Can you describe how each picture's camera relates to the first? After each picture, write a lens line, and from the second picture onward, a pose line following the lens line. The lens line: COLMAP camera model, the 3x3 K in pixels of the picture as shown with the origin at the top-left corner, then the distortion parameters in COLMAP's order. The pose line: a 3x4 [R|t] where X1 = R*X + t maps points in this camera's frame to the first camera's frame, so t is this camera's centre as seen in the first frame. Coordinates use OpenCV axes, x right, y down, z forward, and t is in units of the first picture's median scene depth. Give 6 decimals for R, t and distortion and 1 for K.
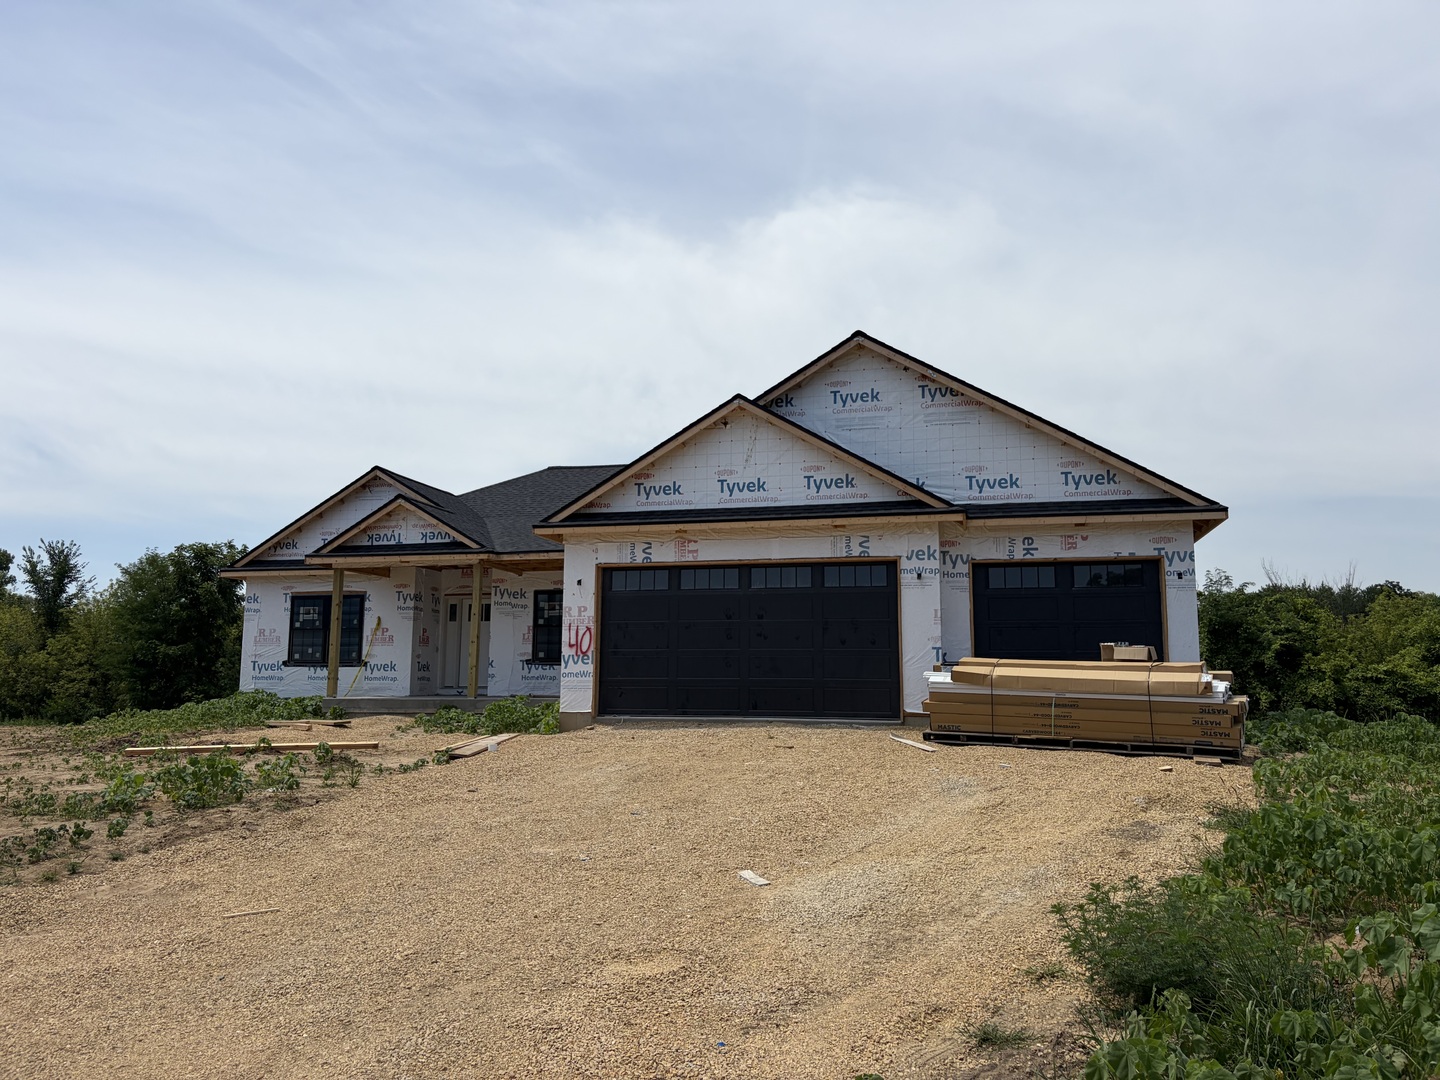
lens RADIAL K [[1070.0, 0, 720.0], [0, 1070.0, 540.0], [0, 0, 1]] dist [0.069792, -0.125142]
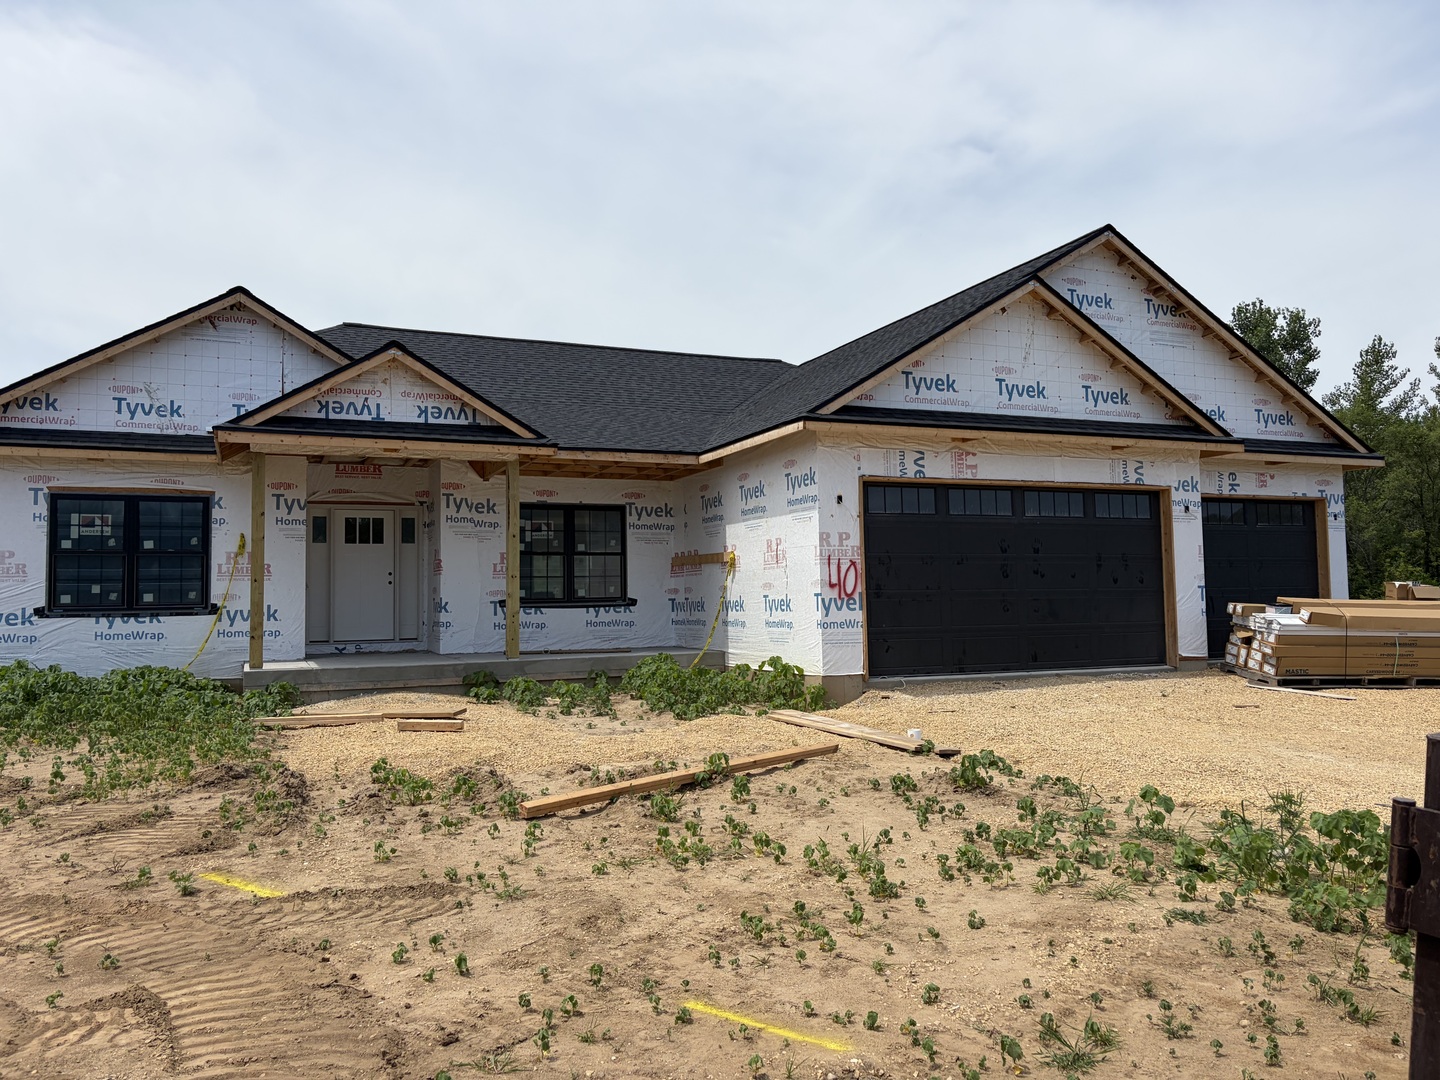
lens RADIAL K [[1070.0, 0, 720.0], [0, 1070.0, 540.0], [0, 0, 1]] dist [0.069792, -0.125142]
pose [[0.797044, 0.018320, 0.603643, -0.642230], [-0.062620, 0.996659, 0.052435, 0.034271], [-0.600666, -0.079593, 0.795528, 0.469727]]
